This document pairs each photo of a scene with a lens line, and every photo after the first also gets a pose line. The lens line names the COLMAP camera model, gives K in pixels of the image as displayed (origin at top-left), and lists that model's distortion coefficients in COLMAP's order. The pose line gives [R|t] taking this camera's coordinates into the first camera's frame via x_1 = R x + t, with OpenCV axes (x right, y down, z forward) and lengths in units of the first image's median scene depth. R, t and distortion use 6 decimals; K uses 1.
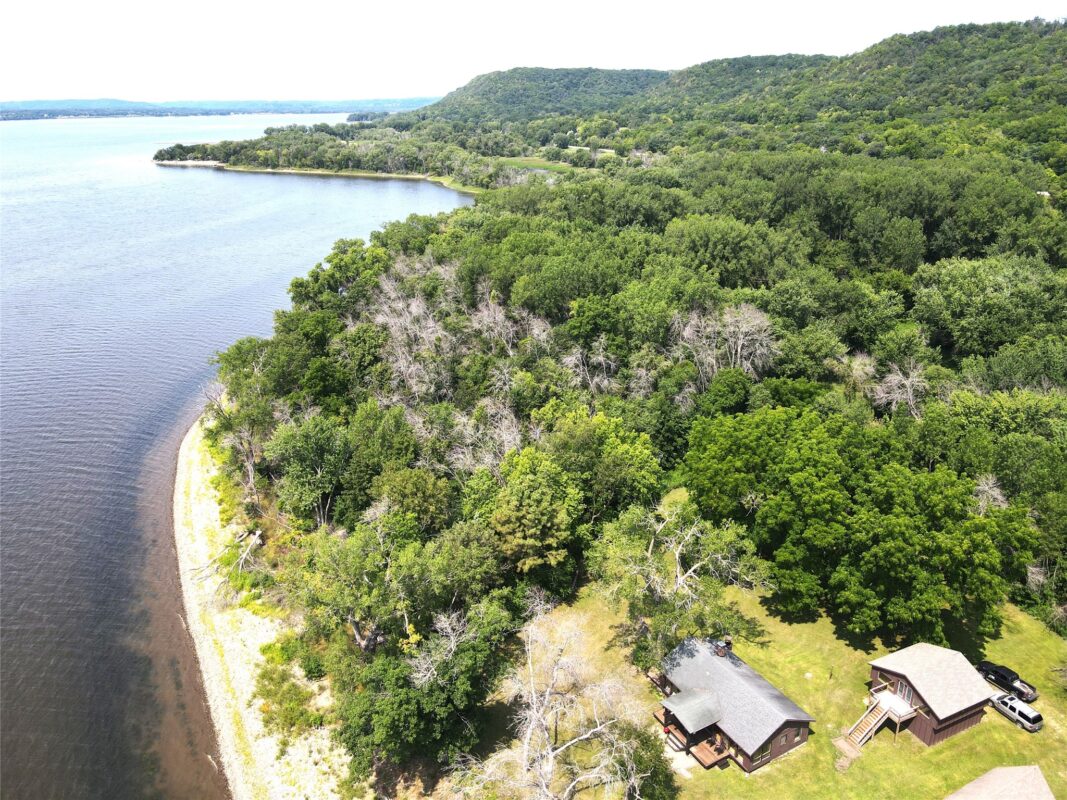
lens RADIAL K [[787.8, 0, 533.5], [0, 787.8, 400.0], [0, 0, 1]] dist [0.007208, 0.009319]
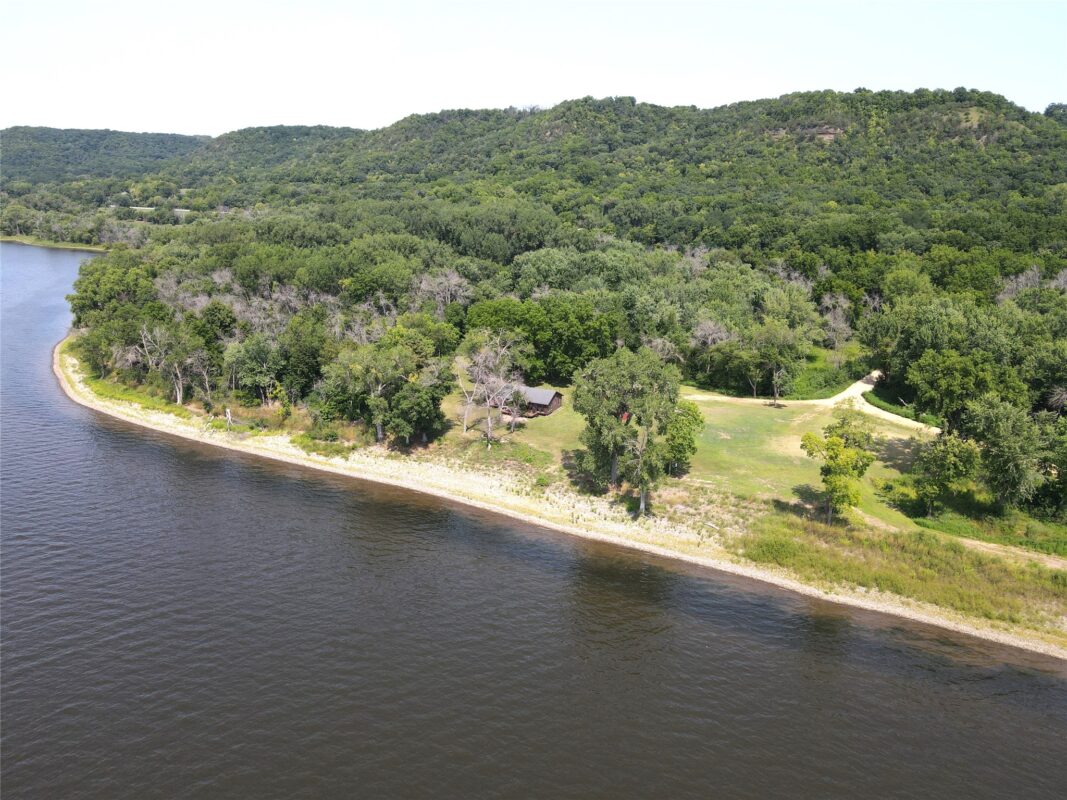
lens RADIAL K [[787.4, 0, 533.5], [0, 787.4, 400.0], [0, 0, 1]] dist [-0.002805, 0.035300]
pose [[0.843985, -0.142692, 0.517039, -0.083092], [0.181661, 0.983037, -0.025236, 0.038687], [-0.504667, 0.115225, 0.855590, -0.088474]]
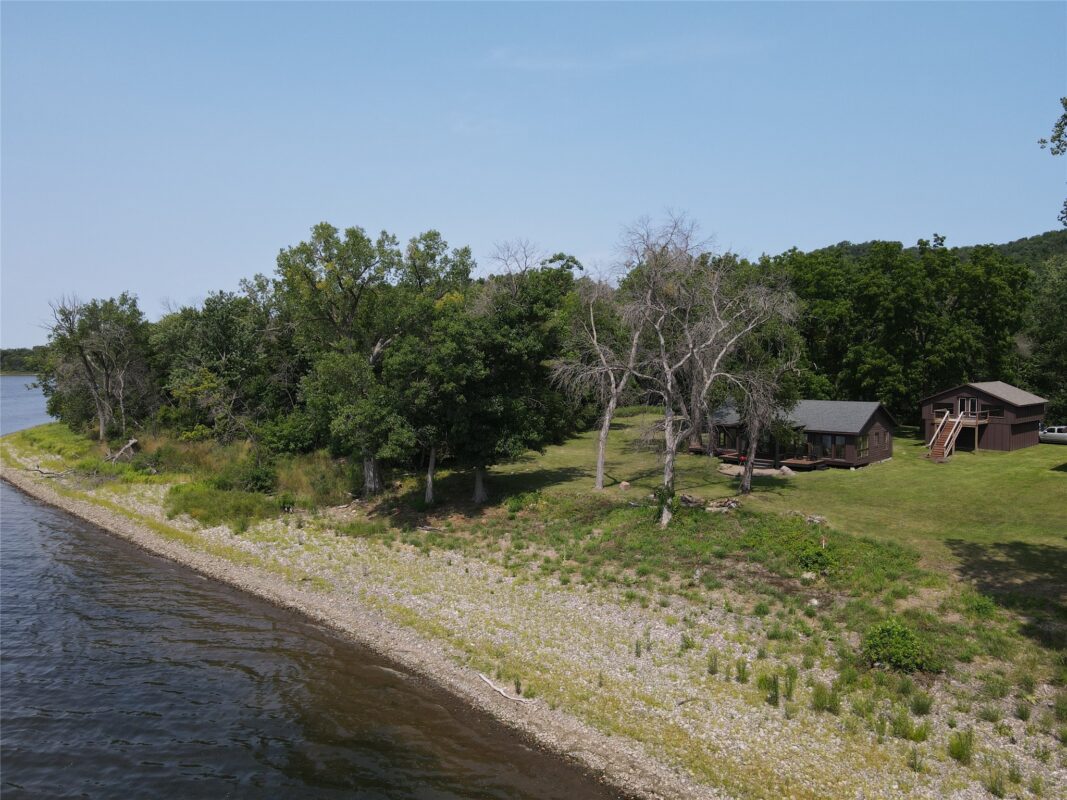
lens RADIAL K [[787.4, 0, 533.5], [0, 787.4, 400.0], [0, 0, 1]] dist [-0.002805, 0.035300]
pose [[0.964431, -0.008442, 0.264200, -0.022022], [0.088940, 0.951578, -0.294259, 0.050175], [-0.248923, 0.307290, 0.918483, 0.023954]]
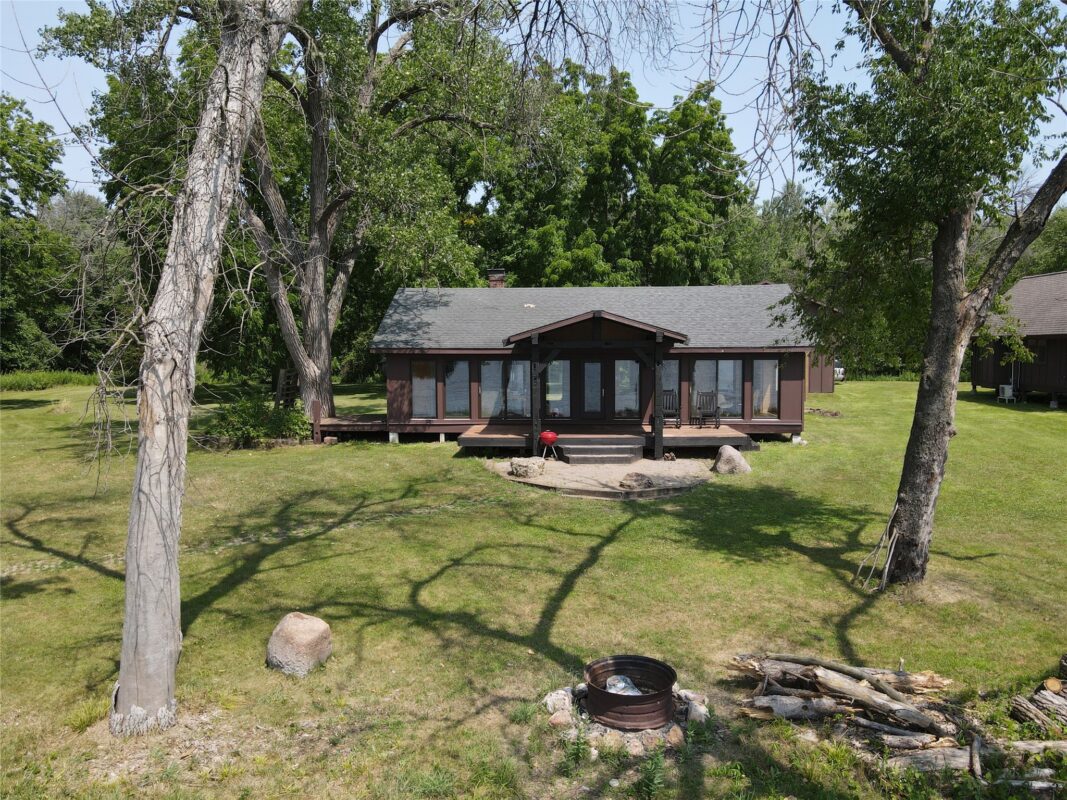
lens RADIAL K [[787.4, 0, 533.5], [0, 787.4, 400.0], [0, 0, 1]] dist [-0.002805, 0.035300]
pose [[0.535617, -0.049754, 0.842994, -0.005141], [0.298303, 0.945053, -0.133757, 0.037888], [-0.790019, 0.323110, 0.521028, 0.074066]]
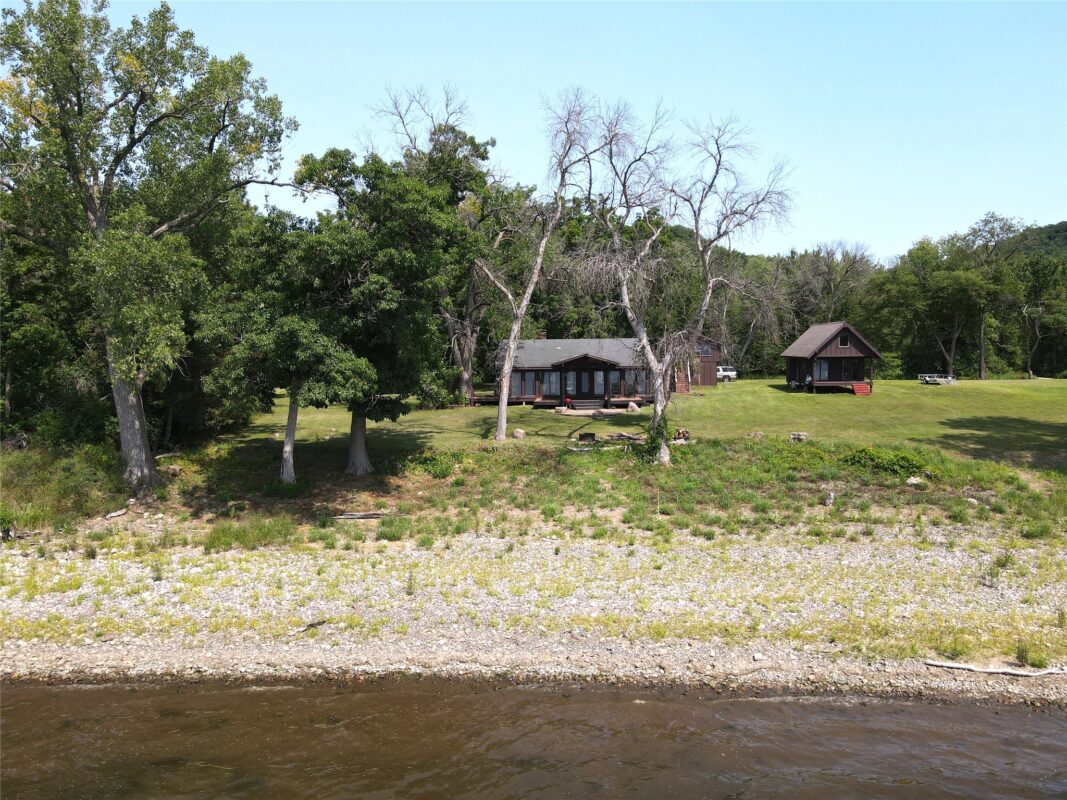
lens RADIAL K [[787.4, 0, 533.5], [0, 787.4, 400.0], [0, 0, 1]] dist [-0.002805, 0.035300]
pose [[0.548040, -0.051808, 0.834846, -0.039815], [0.303368, 0.942434, -0.140663, 0.043993], [-0.779500, 0.330354, 0.532208, 0.054566]]
